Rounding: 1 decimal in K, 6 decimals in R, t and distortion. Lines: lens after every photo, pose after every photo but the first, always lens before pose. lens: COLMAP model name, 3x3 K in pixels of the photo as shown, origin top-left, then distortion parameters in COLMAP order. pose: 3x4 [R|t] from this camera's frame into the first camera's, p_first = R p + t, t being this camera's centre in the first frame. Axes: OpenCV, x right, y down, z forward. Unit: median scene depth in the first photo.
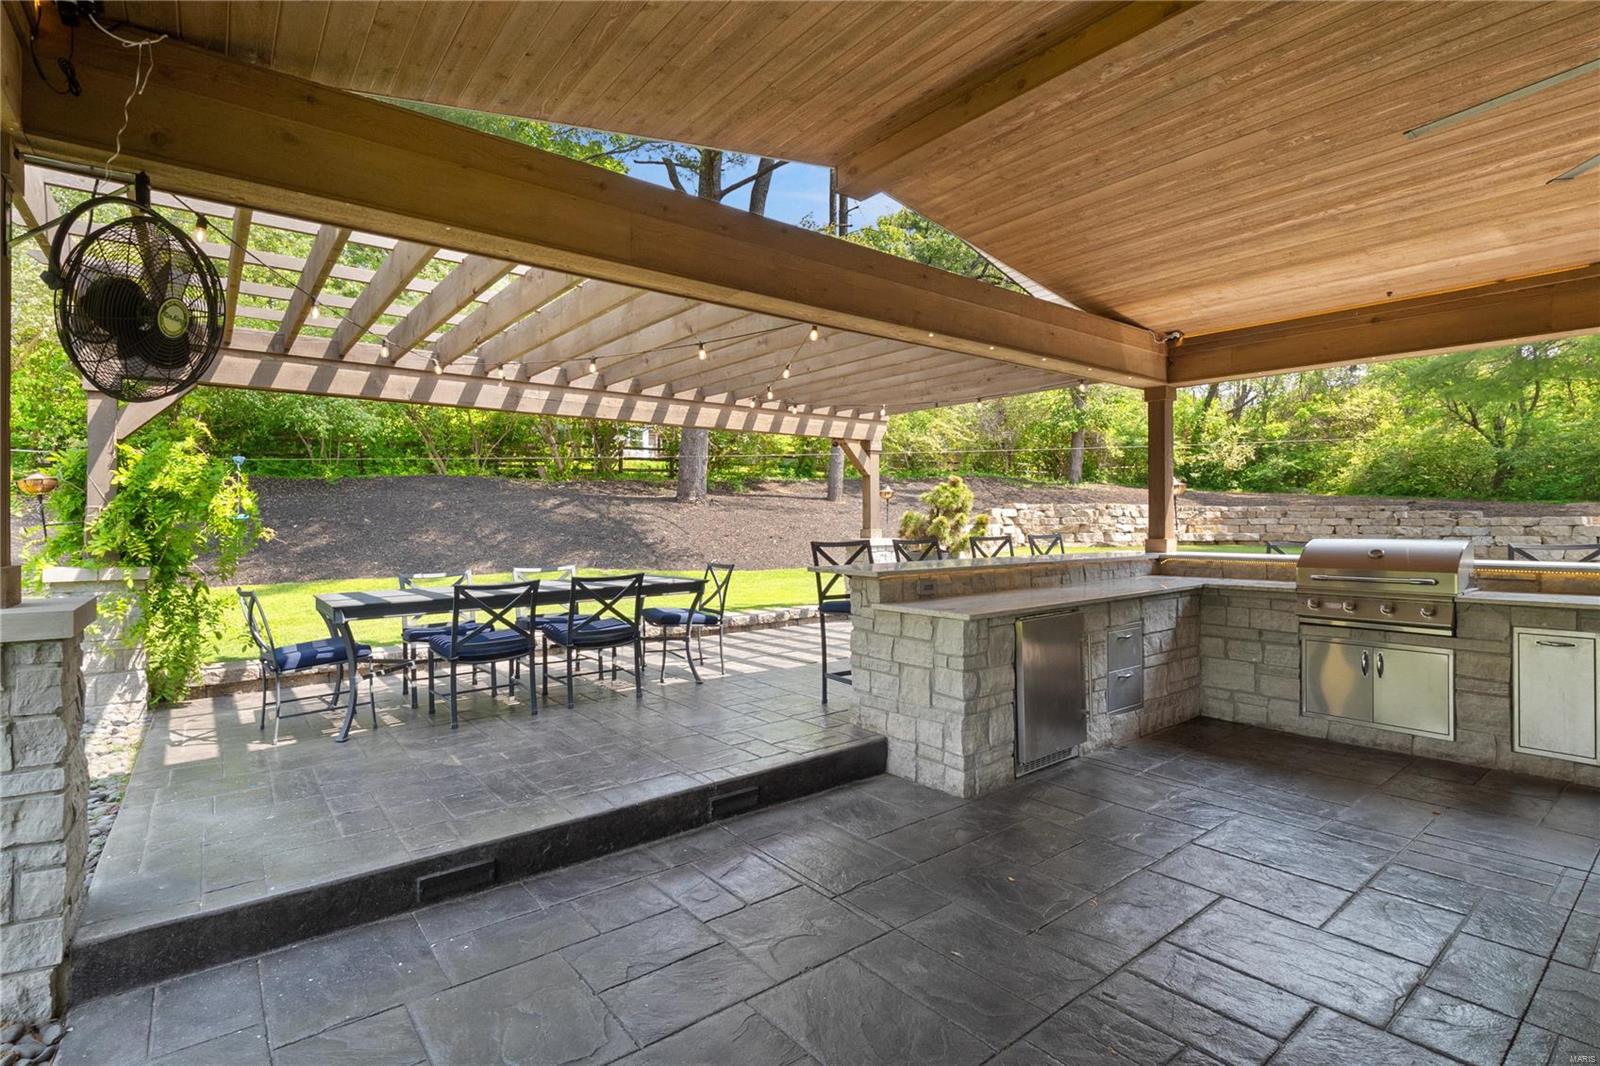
lens RADIAL K [[765.9, 0, 804.1], [0, 765.9, 520.7], [0, 0, 1]] dist [-0.003004, -0.000717]
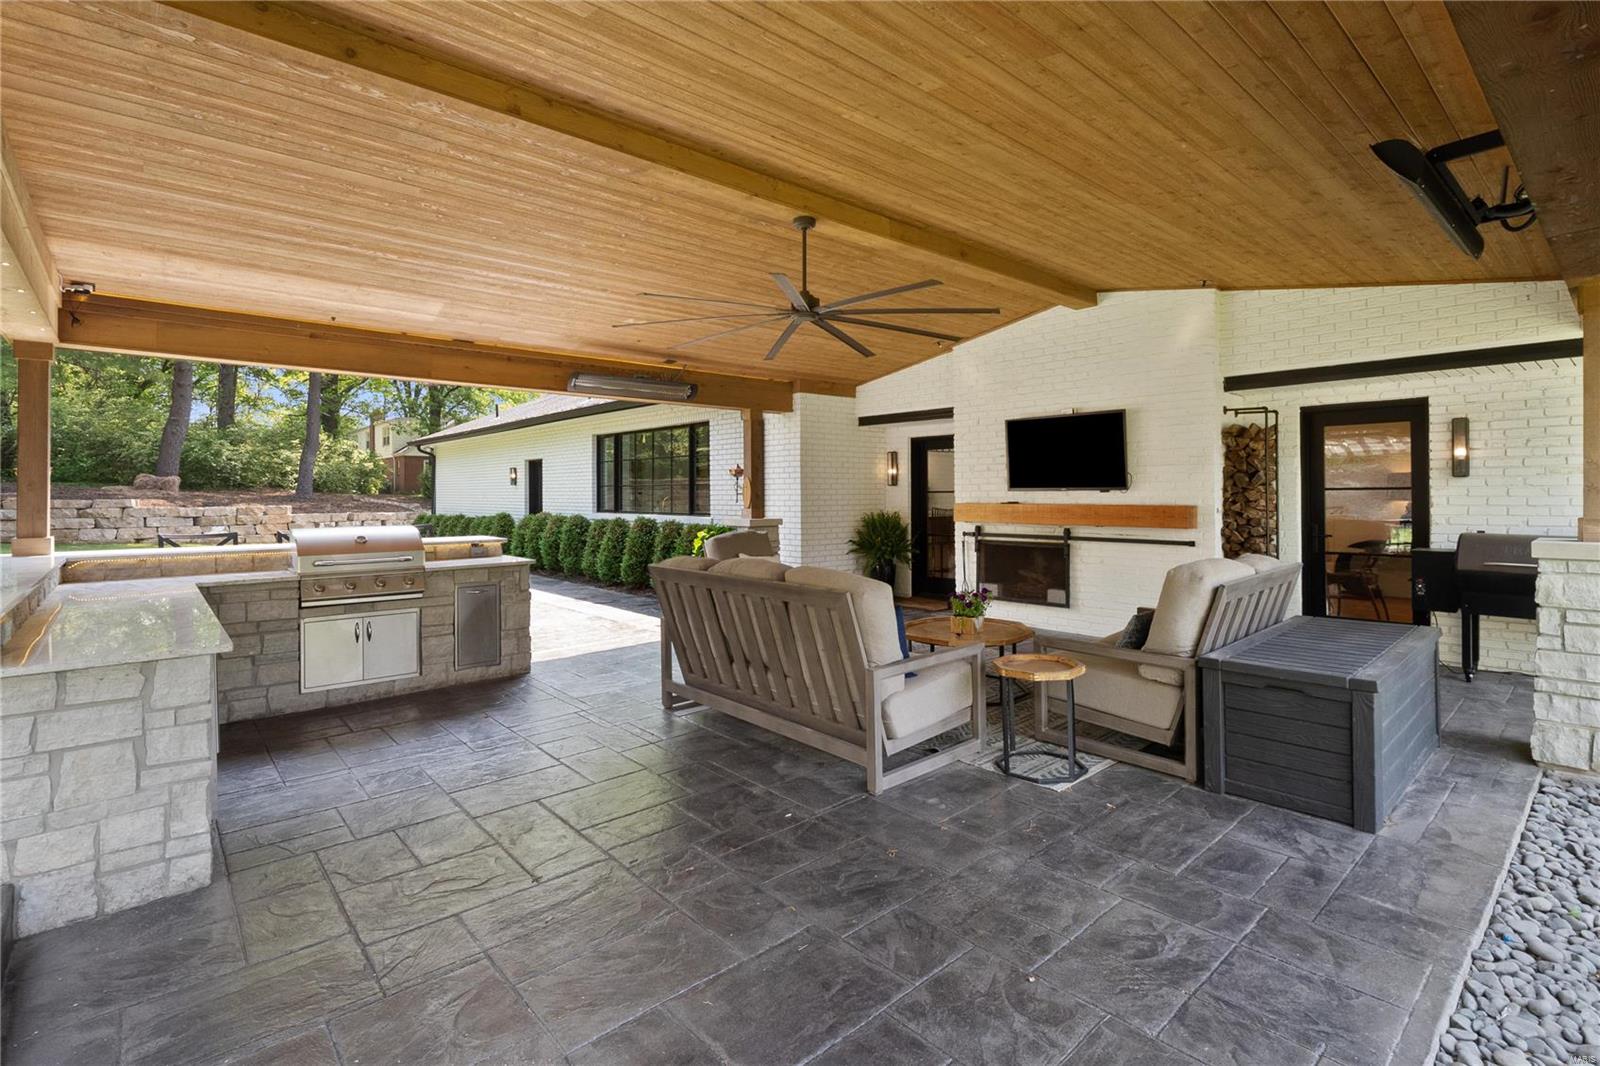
lens RADIAL K [[765.9, 0, 806.5], [0, 765.9, 495.0], [0, 0, 1]] dist [-0.003004, -0.000717]
pose [[-0.050221, 0.001572, 0.998737, -0.517130], [0.004335, 0.999990, -0.001356, -0.023362], [-0.998729, 0.004262, -0.050227, 0.382401]]
